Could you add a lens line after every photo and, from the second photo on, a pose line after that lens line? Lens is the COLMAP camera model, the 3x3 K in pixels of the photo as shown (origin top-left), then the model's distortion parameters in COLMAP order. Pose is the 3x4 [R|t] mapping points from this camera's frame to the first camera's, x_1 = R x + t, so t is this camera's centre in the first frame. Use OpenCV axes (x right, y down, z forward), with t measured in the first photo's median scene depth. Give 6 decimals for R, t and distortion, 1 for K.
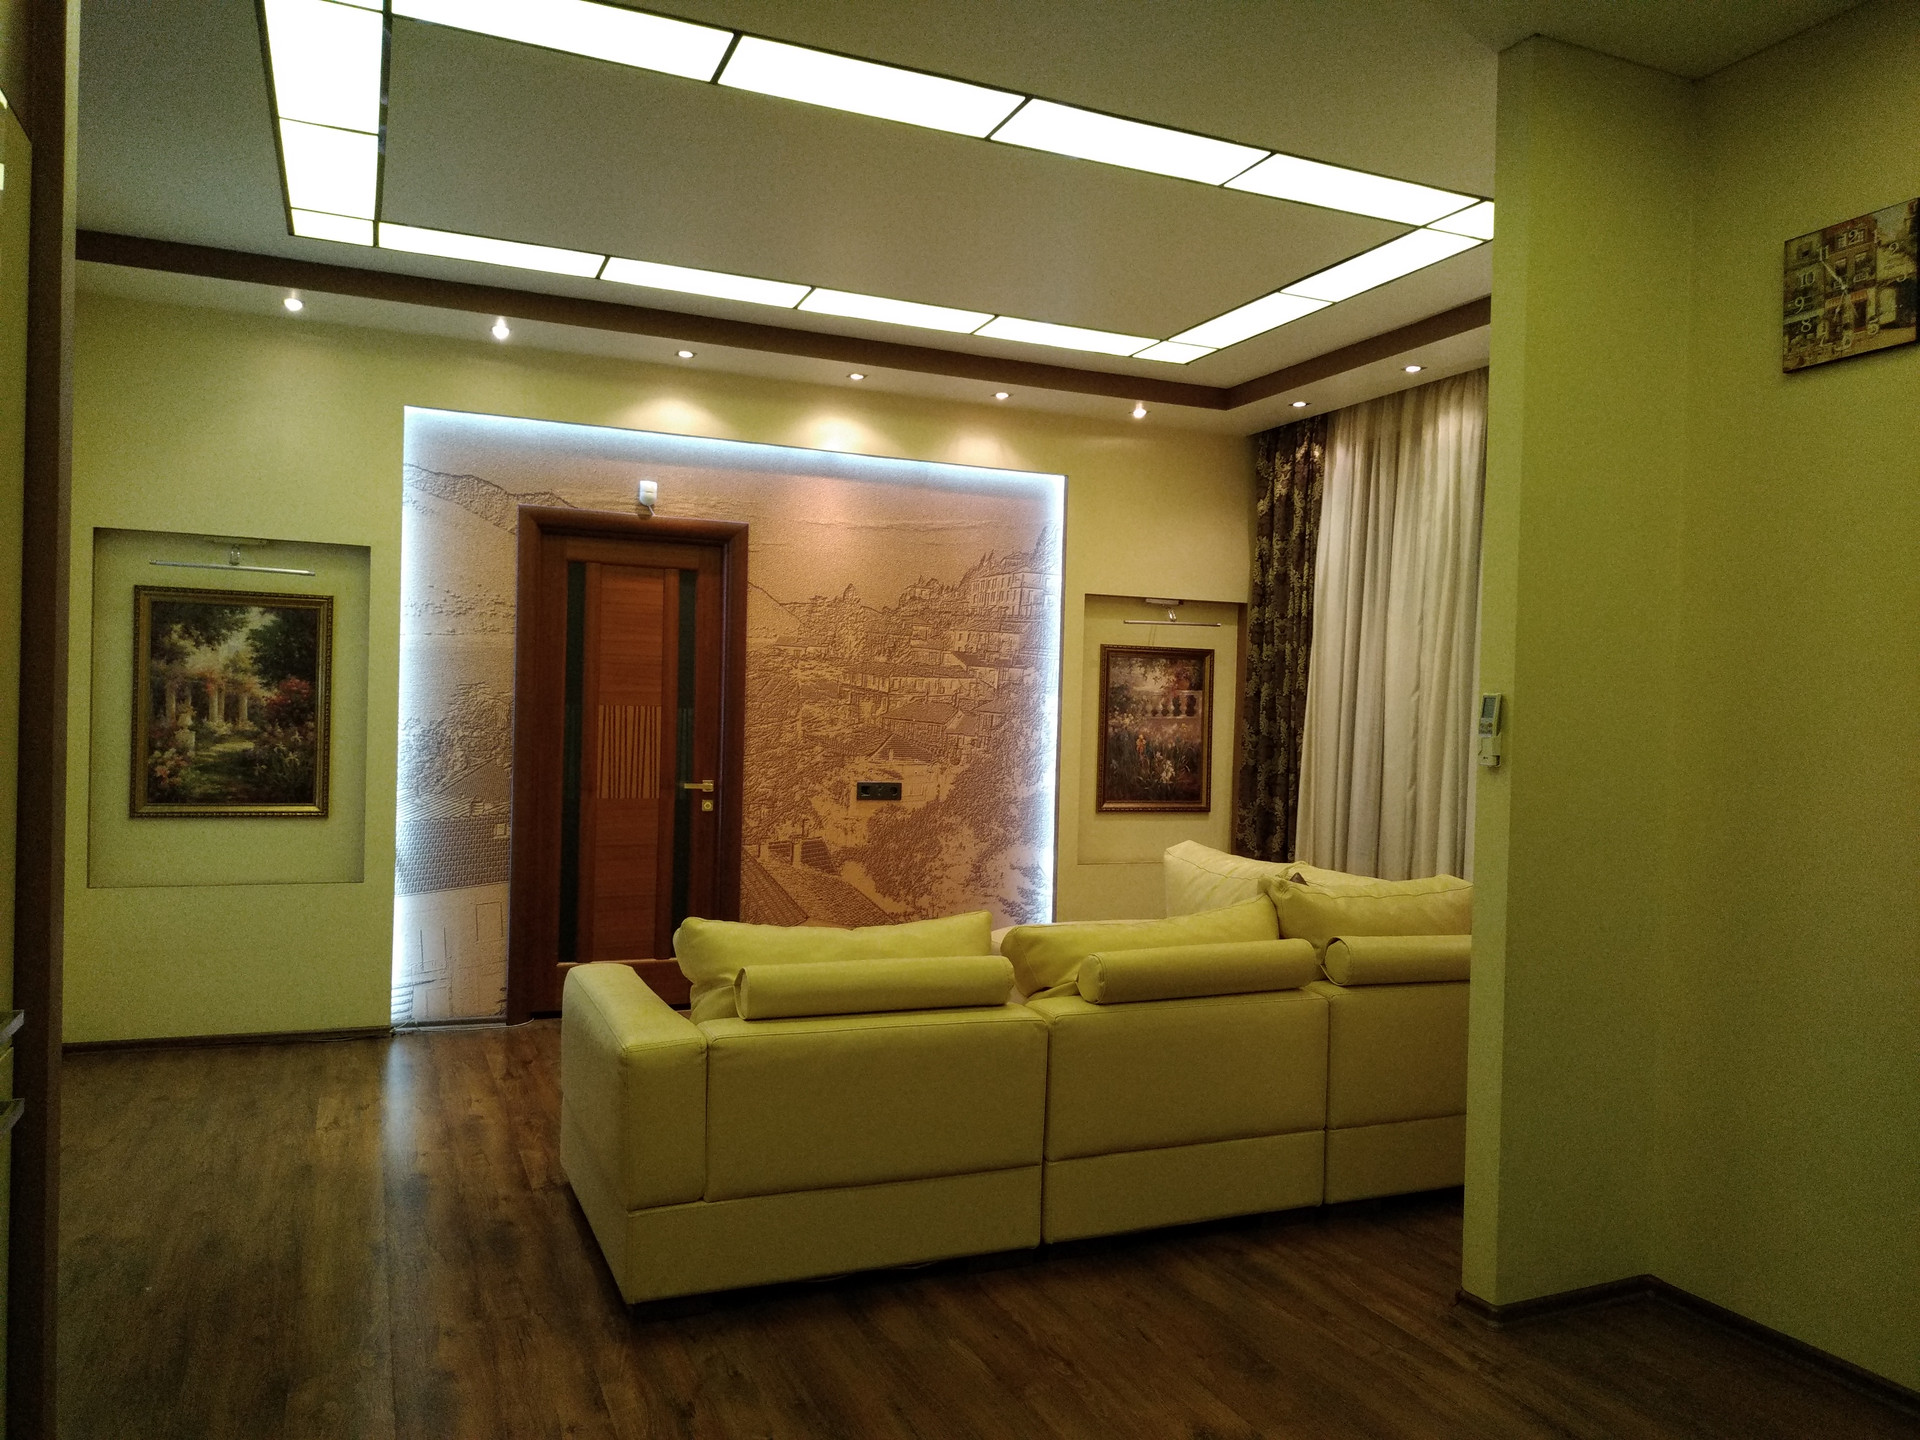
lens RADIAL K [[1358.1, 0, 951.1], [0, 1358.1, 732.1], [0, 0, 1]] dist [0.066636, -0.057885]
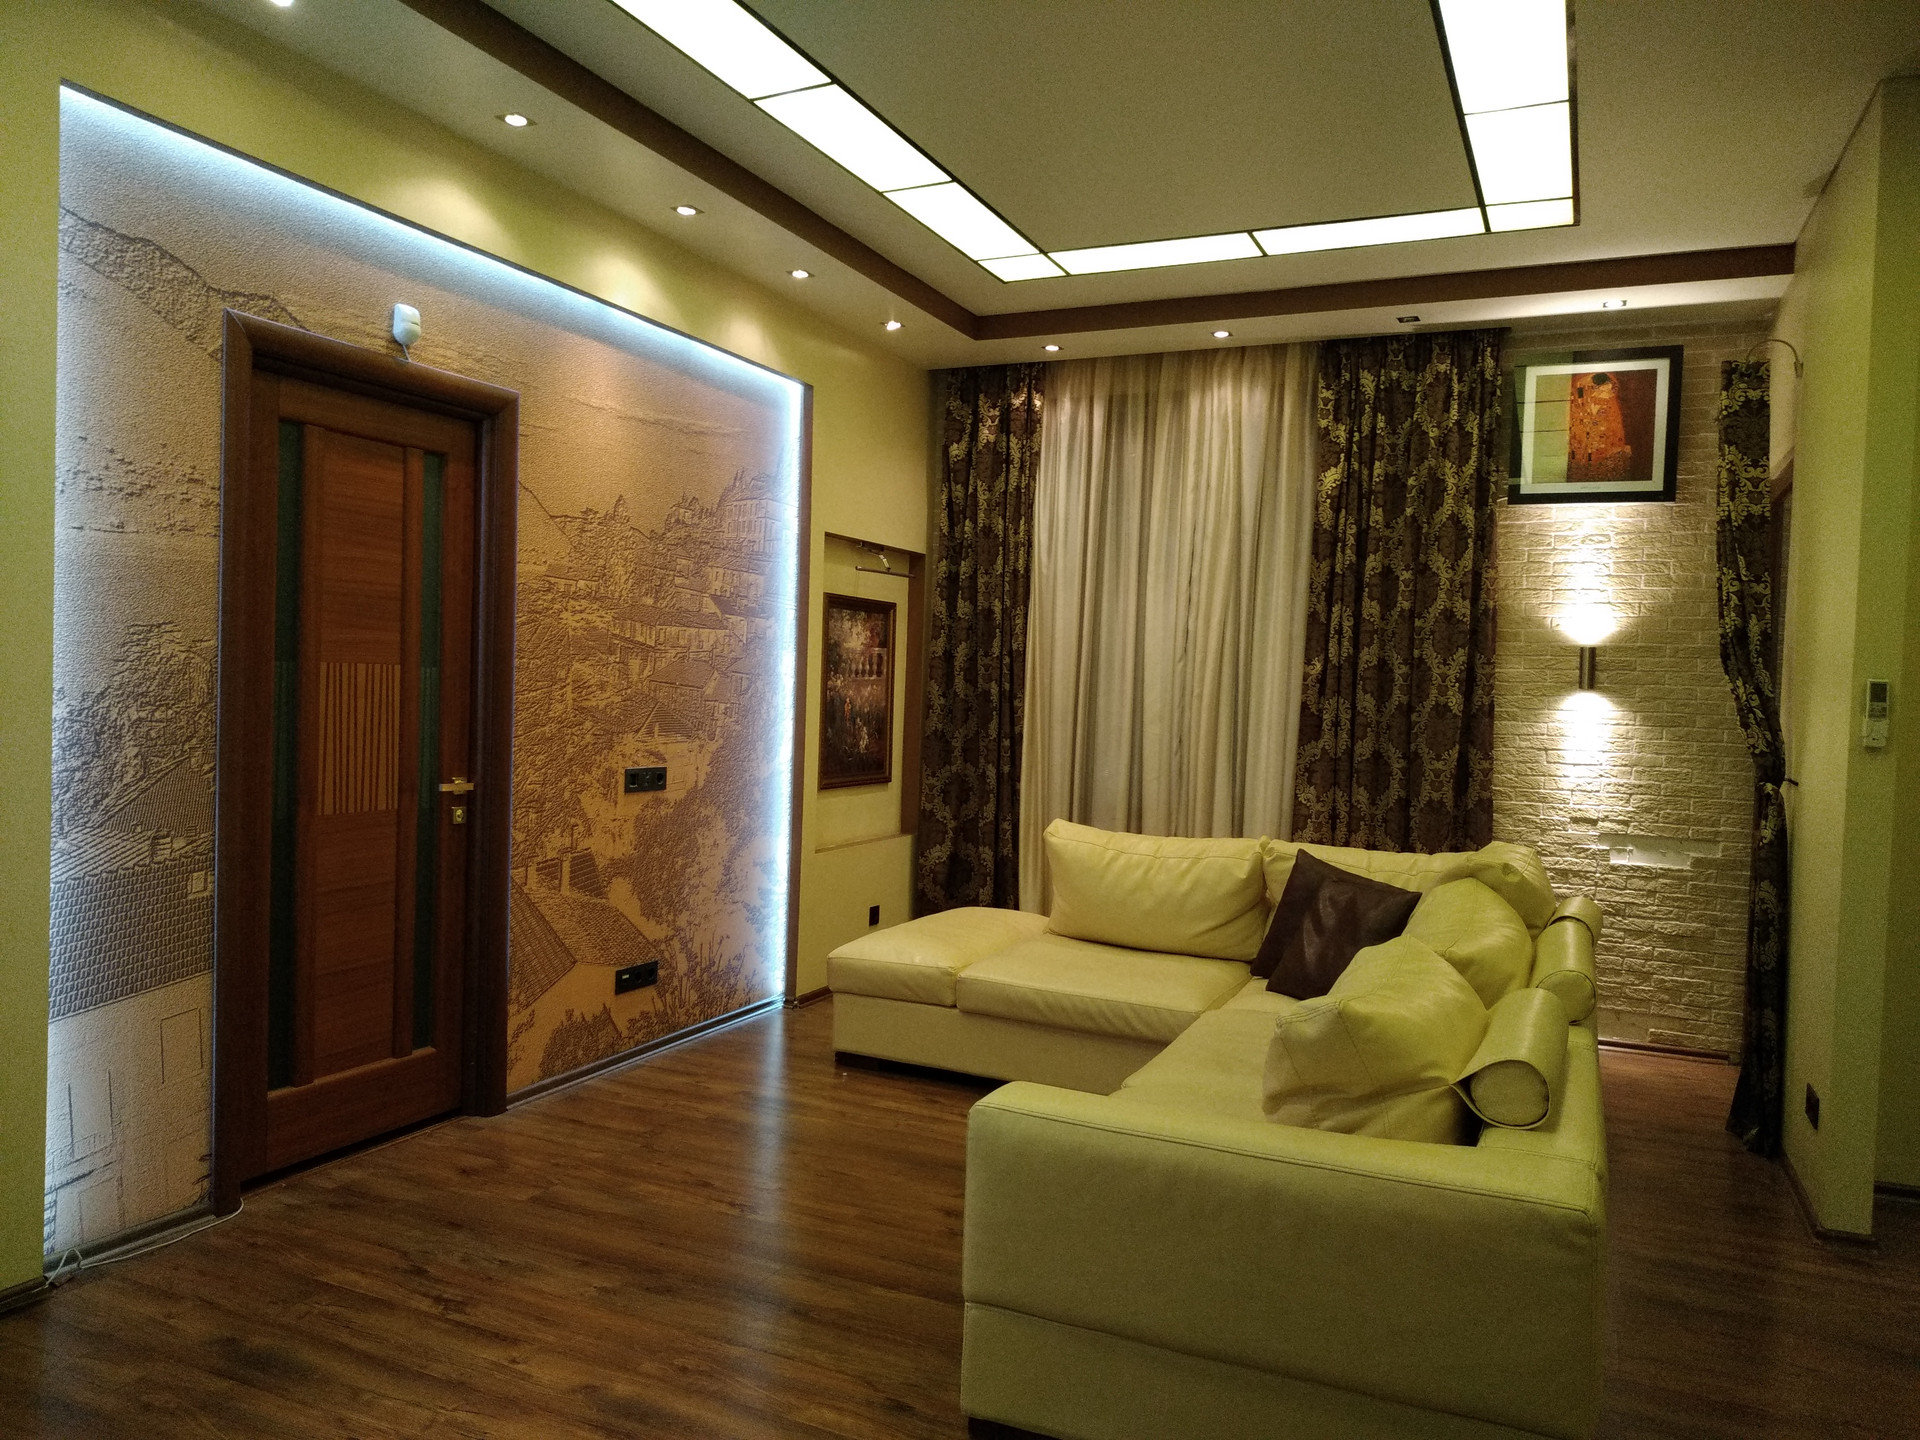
lens RADIAL K [[1358.1, 0, 1106.6], [0, 1358.1, 728.9], [0, 0, 1]] dist [0.066636, -0.057885]
pose [[0.751721, -0.020239, 0.659170, -0.366092], [-0.004815, 0.999334, 0.036174, -0.012797], [-0.659463, -0.030366, 0.751123, 0.279493]]
